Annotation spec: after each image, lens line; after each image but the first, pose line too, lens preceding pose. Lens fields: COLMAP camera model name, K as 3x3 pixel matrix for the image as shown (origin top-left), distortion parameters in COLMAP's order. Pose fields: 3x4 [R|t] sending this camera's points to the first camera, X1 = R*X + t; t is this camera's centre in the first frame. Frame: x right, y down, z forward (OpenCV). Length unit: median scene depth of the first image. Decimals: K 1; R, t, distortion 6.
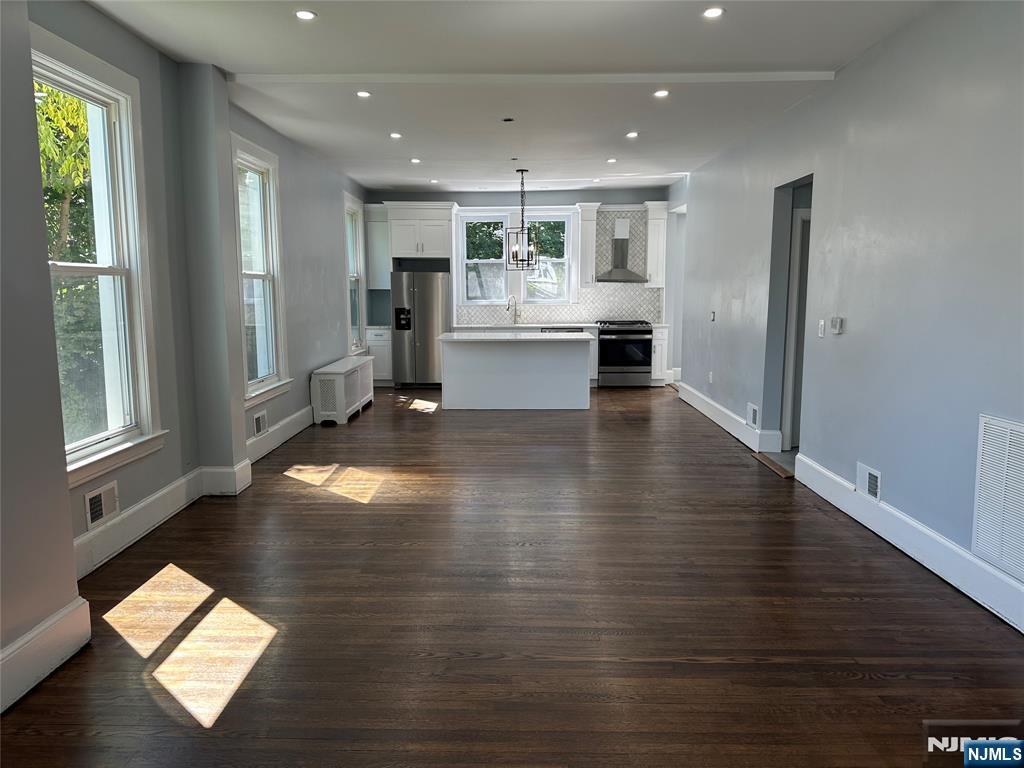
lens RADIAL K [[723.2, 0, 499.1], [0, 723.2, 398.1], [0, 0, 1]] dist [0.000921, -0.000260]
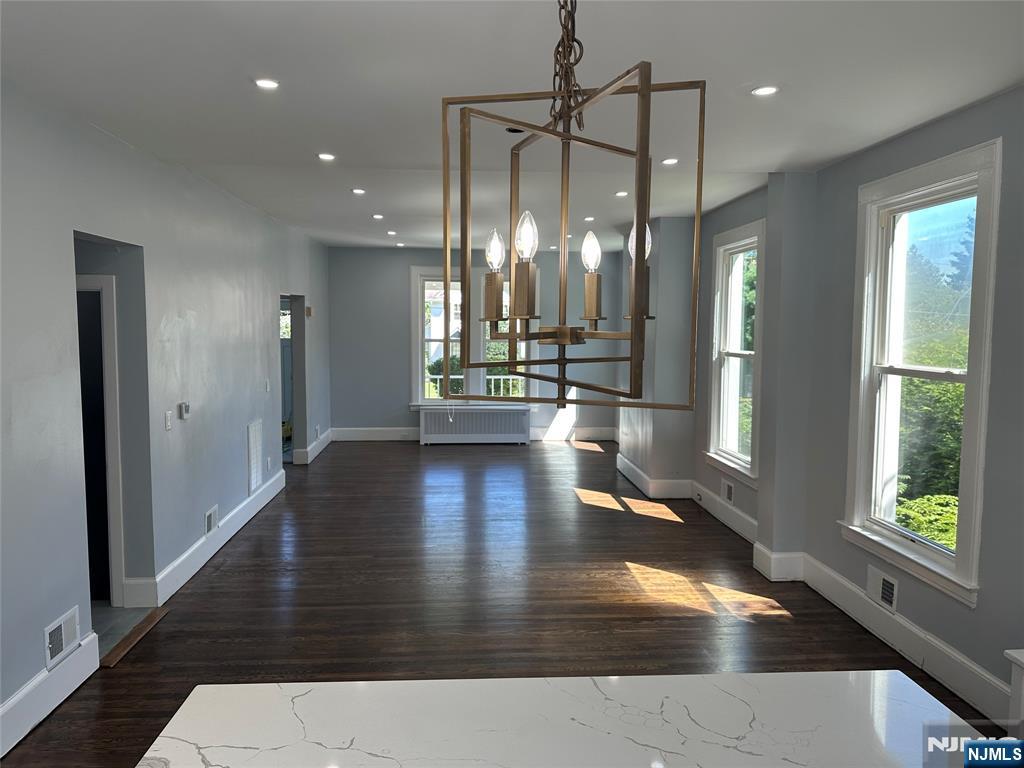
lens RADIAL K [[726.2, 0, 512.0], [0, 726.2, 384.0], [0, 0, 1]] dist [-0.002120, -0.003024]
pose [[-0.995225, 0.005494, -0.097456, 0.045924], [-0.017257, 0.972786, 0.231063, -0.181090], [0.096074, 0.231641, -0.968046, 0.956837]]
